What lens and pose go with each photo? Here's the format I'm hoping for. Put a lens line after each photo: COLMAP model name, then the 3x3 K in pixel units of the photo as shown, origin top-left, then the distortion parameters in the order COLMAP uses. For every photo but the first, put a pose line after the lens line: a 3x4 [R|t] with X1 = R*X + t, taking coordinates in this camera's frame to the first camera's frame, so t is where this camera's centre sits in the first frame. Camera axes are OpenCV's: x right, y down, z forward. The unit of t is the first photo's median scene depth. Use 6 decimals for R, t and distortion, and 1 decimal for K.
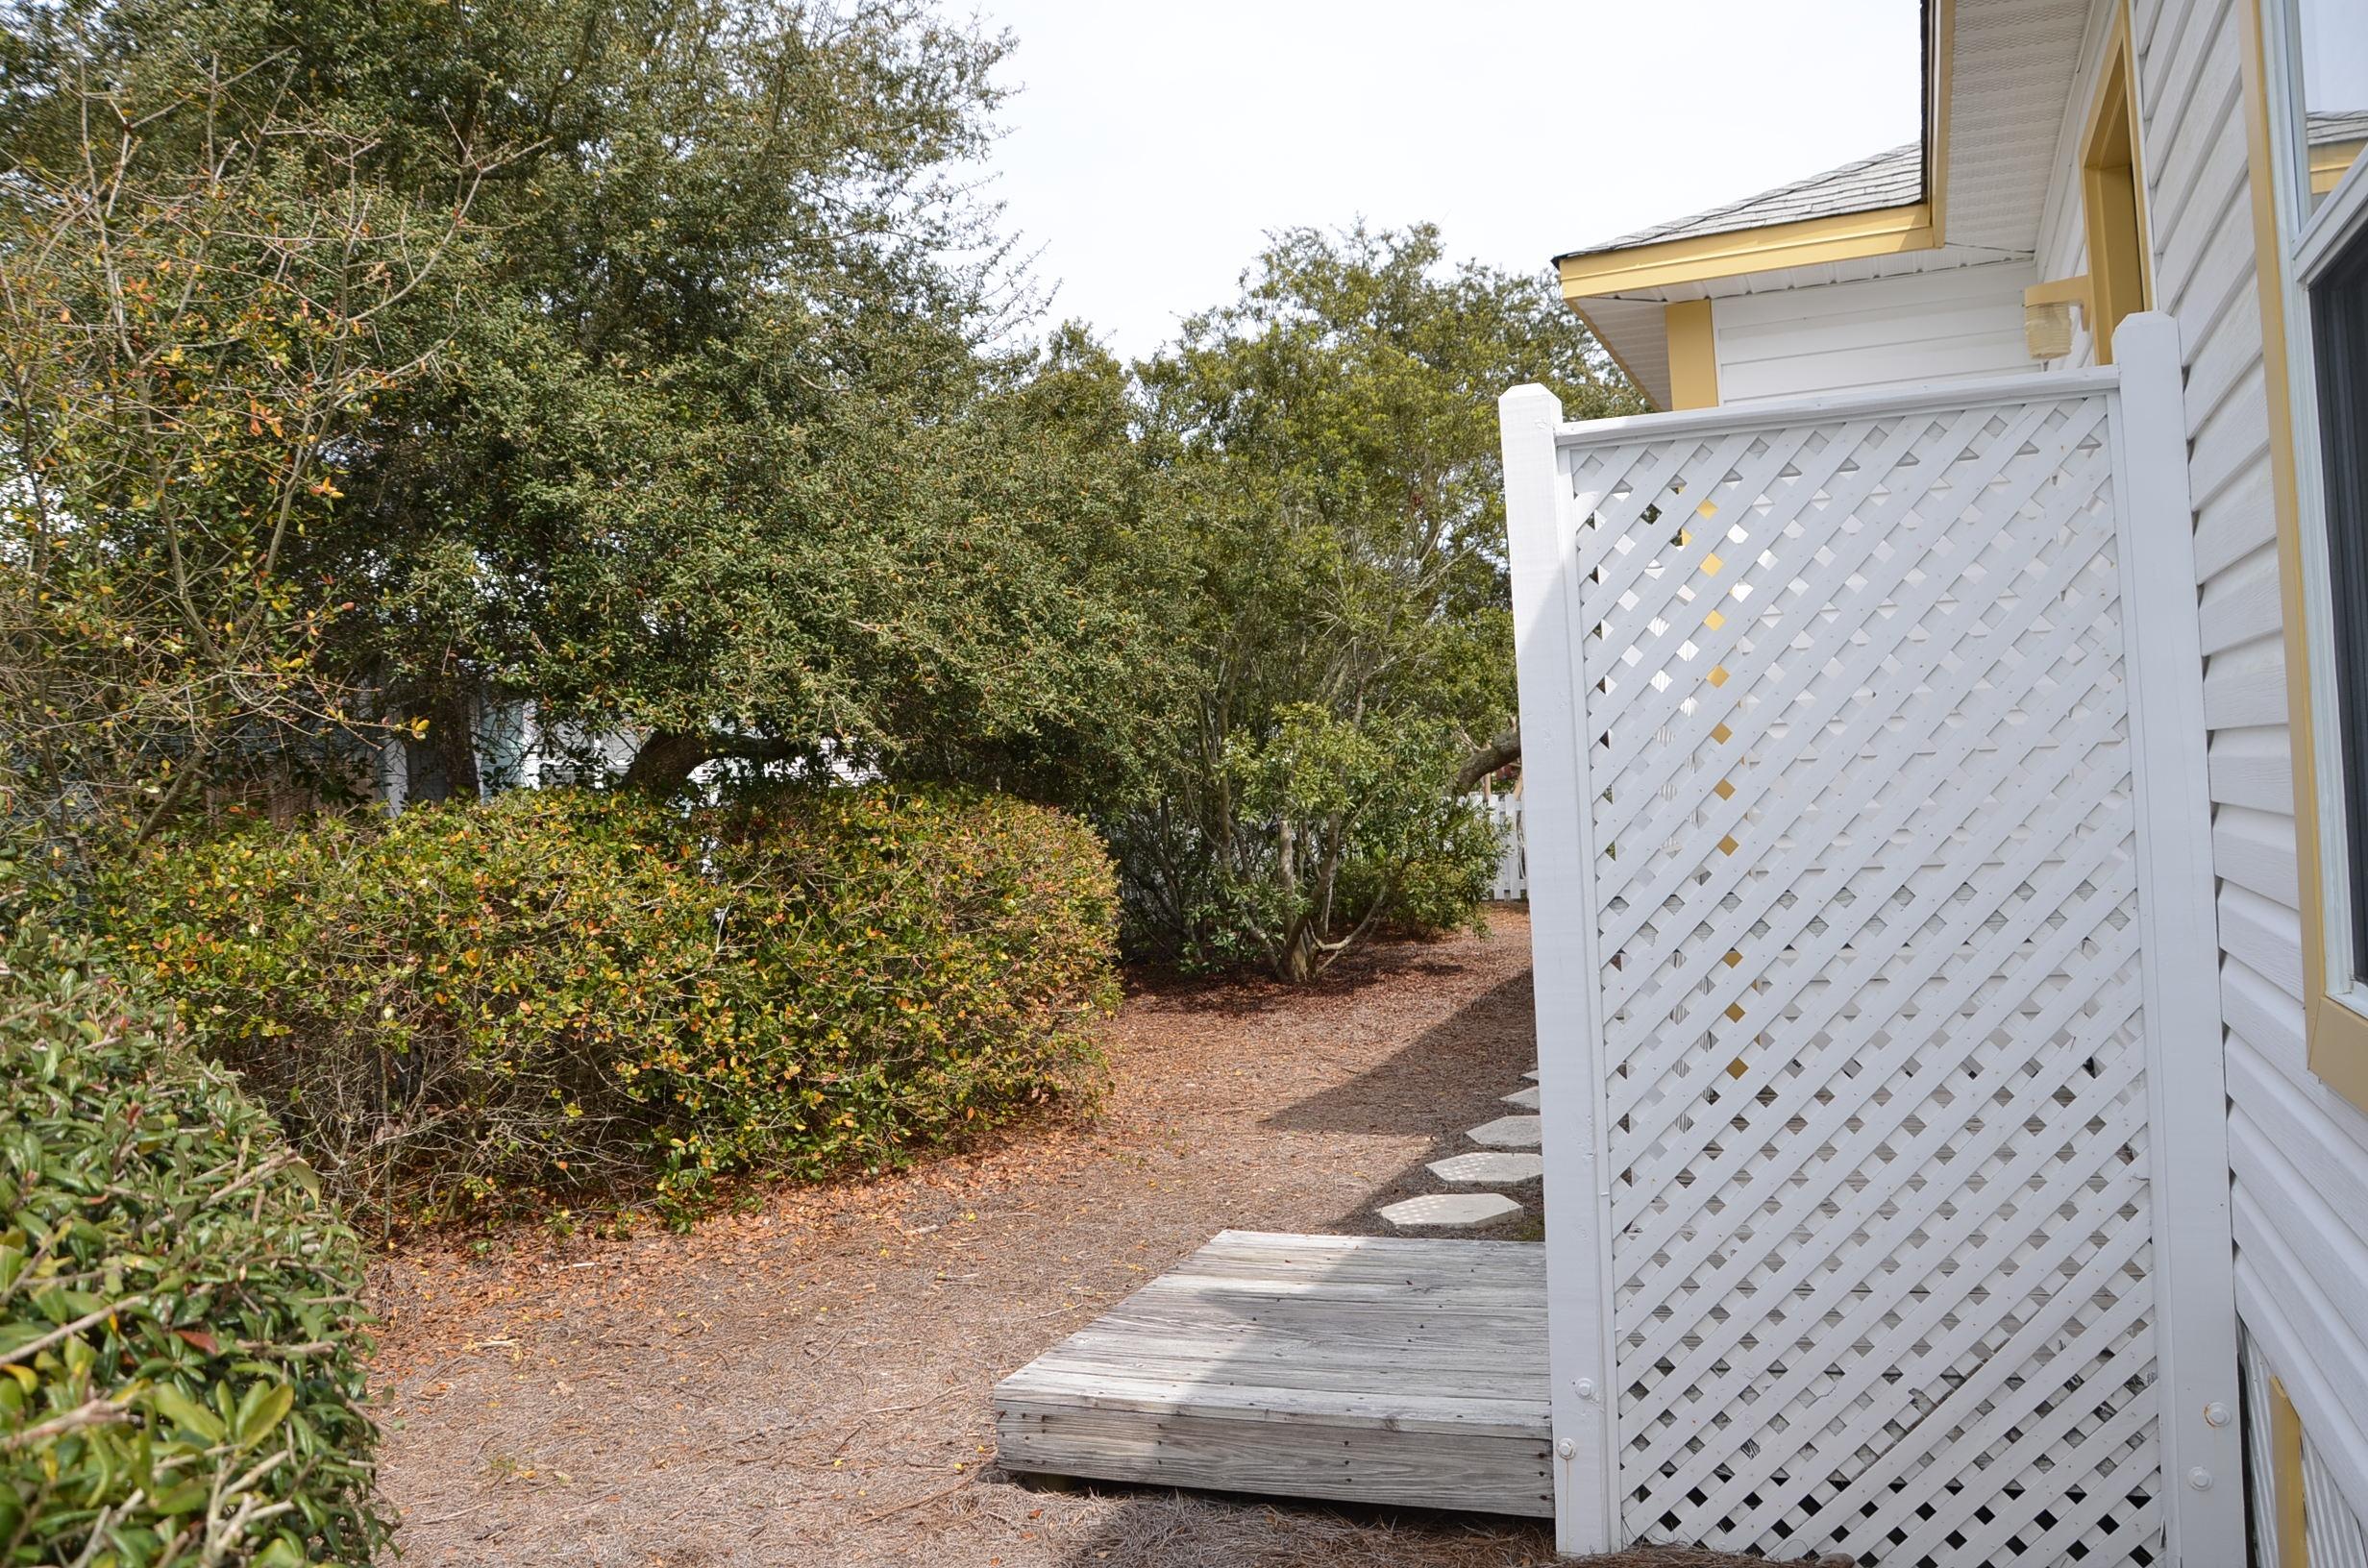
lens RADIAL K [[1857.6, 0, 1201.2], [0, 1857.6, 798.3], [0, 0, 1]] dist [-0.160170, 0.132610]
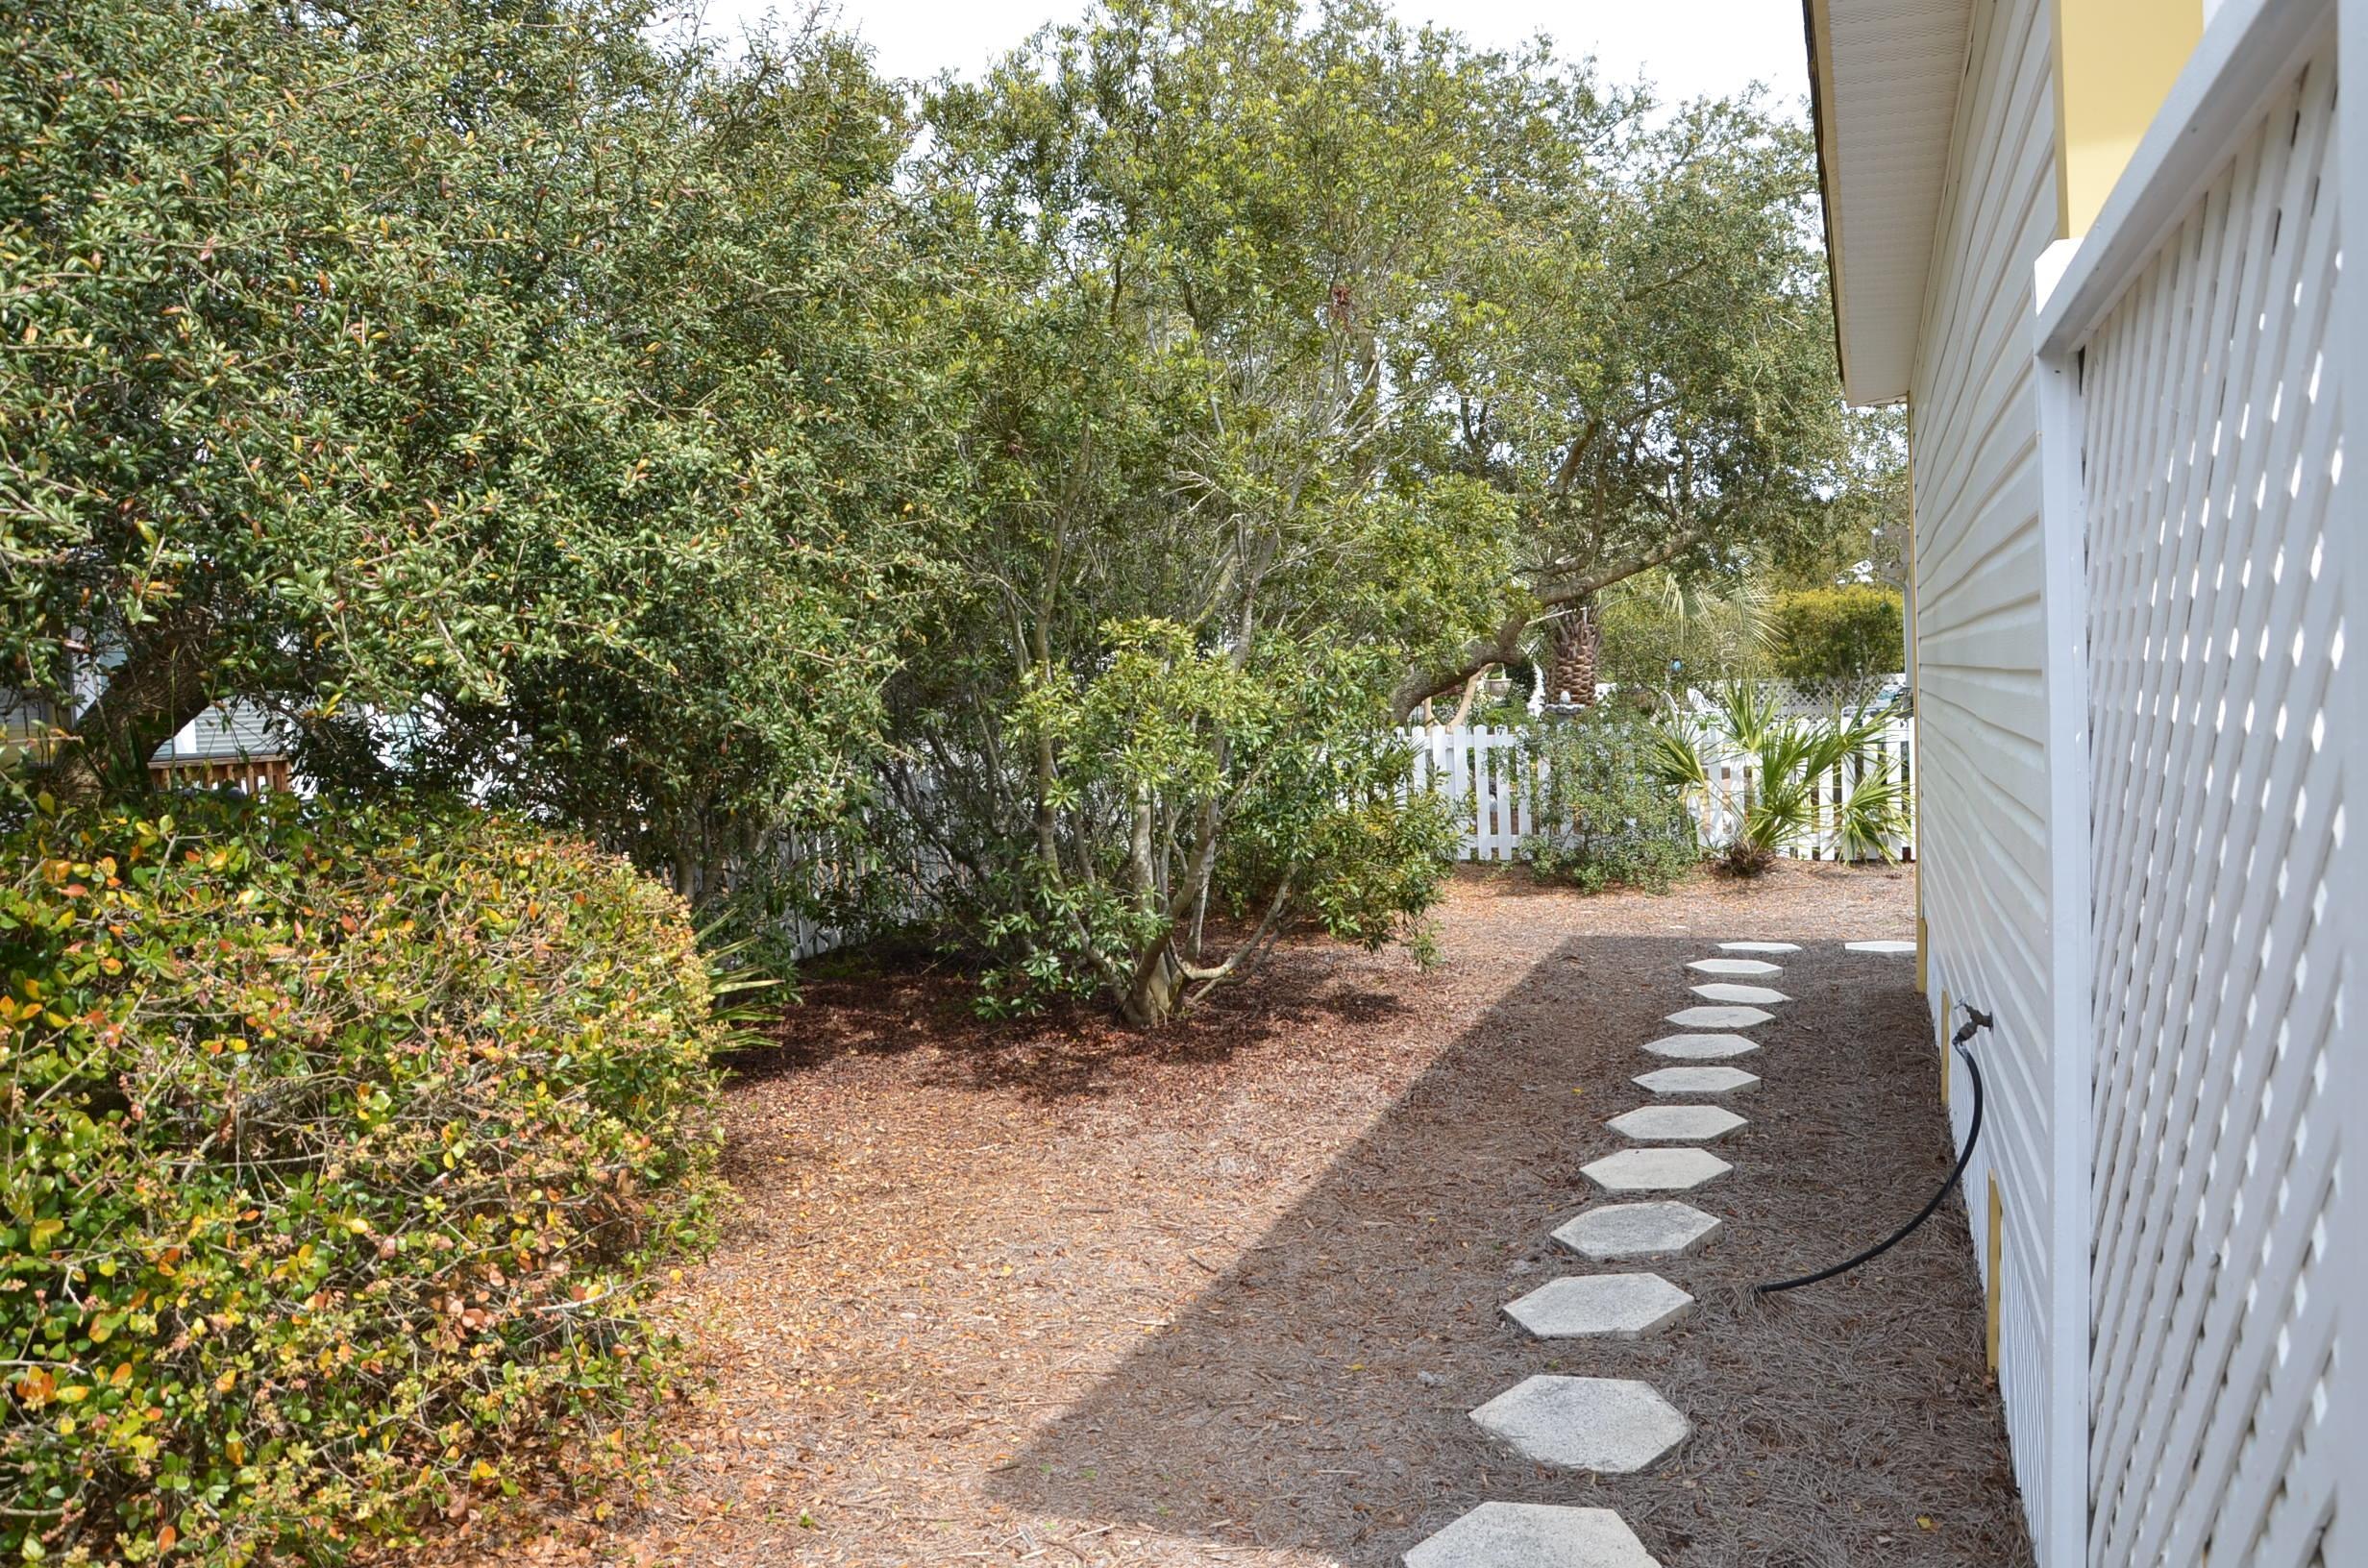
lens RADIAL K [[1857.6, 0, 1201.2], [0, 1857.6, 798.3], [0, 0, 1]] dist [-0.160170, 0.132610]
pose [[0.999184, 0.014264, 0.037775, 0.045794], [-0.016456, 0.998159, 0.058370, -0.025949], [-0.036873, -0.058944, 0.997580, 0.353366]]
